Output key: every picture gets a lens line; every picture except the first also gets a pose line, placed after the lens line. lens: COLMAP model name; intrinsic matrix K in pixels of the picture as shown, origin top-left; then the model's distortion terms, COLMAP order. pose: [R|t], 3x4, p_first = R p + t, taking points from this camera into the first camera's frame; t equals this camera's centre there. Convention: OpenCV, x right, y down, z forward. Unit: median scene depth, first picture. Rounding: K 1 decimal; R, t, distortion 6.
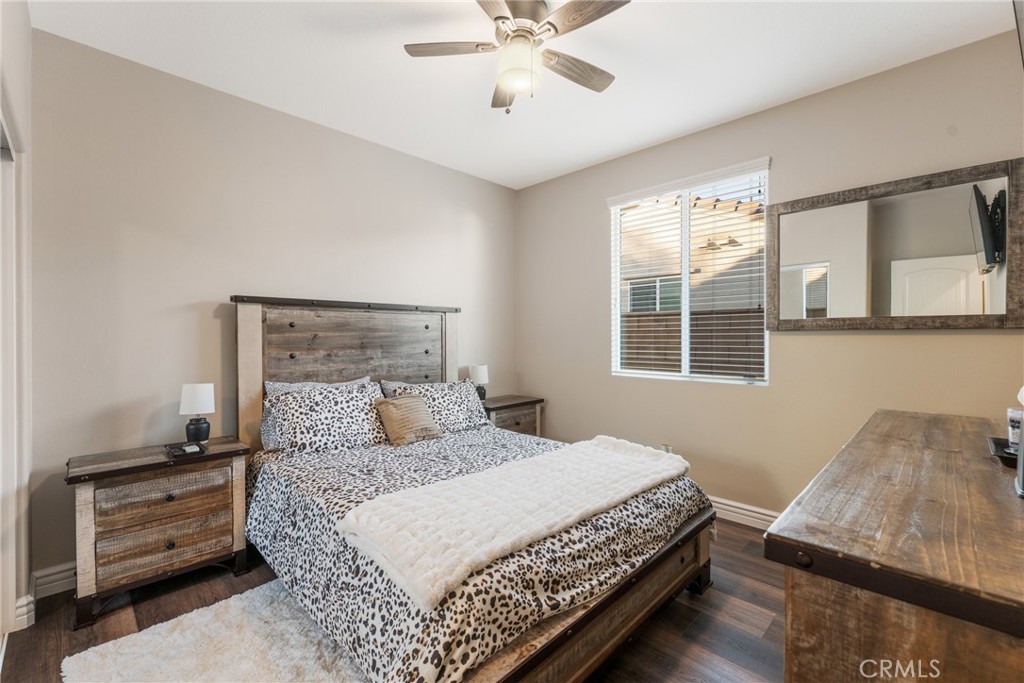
lens RADIAL K [[438.1, 0, 512.0], [0, 438.1, 341.5], [0, 0, 1]] dist [-0.001100, -0.000085]
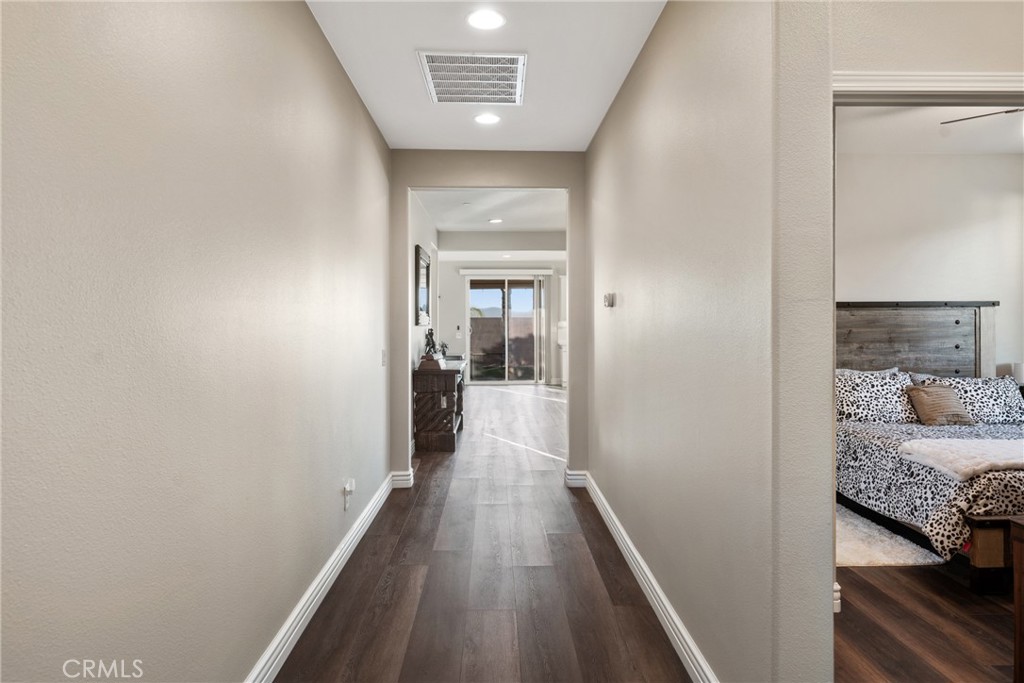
lens RADIAL K [[676.0, 0, 512.6], [0, 676.0, 324.9], [0, 0, 1]] dist [-0.000434, -0.001346]
pose [[0.720303, -0.003038, -0.693653, 0.188542], [-0.004858, 0.999944, -0.009424, -0.009121], [0.693642, 0.010158, 0.720248, -1.065220]]
